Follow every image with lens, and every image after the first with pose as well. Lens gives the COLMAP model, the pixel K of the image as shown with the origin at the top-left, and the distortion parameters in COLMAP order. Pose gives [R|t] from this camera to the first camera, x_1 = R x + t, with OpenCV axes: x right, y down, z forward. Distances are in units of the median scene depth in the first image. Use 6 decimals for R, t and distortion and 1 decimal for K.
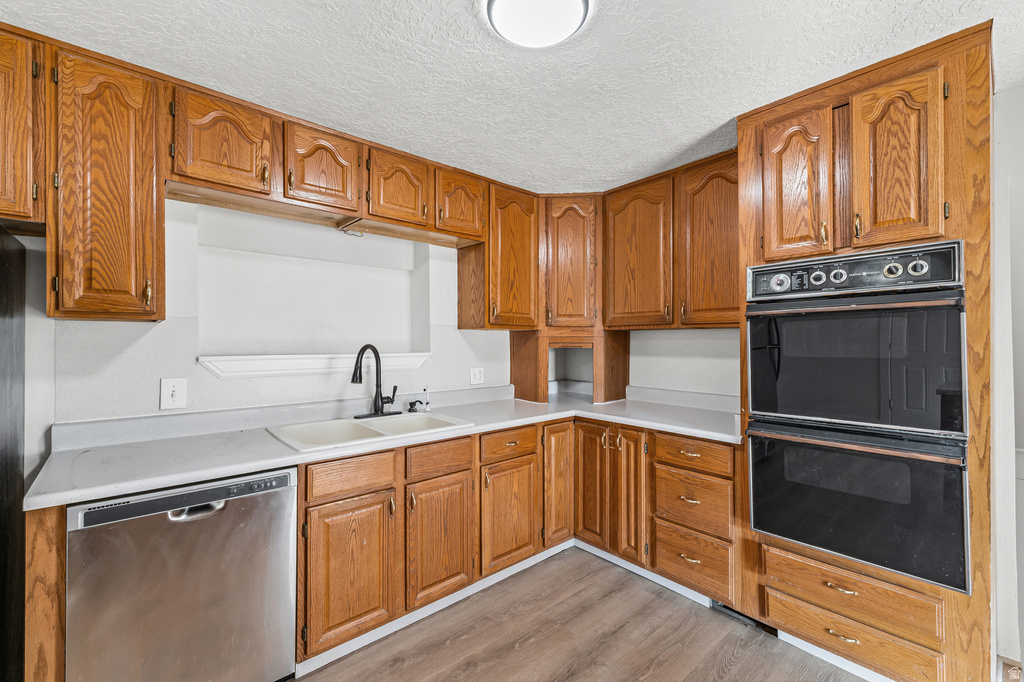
lens RADIAL K [[438.8, 0, 512.0], [0, 438.8, 342.0], [0, 0, 1]] dist [0.005669, -0.000349]
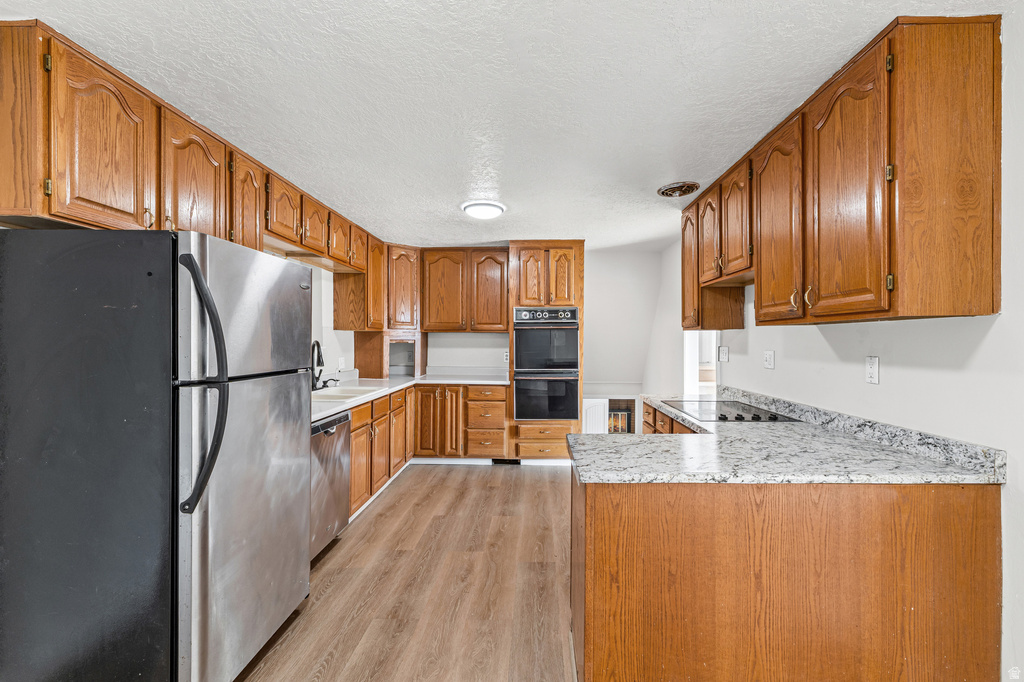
lens RADIAL K [[438.8, 0, 528.6], [0, 438.8, 349.9], [0, 0, 1]] dist [0.005669, -0.000349]
pose [[0.673769, -0.013758, 0.738814, -1.083417], [-0.004388, 0.999735, 0.022618, 0.000709], [-0.738929, -0.018481, 0.673529, -0.598905]]
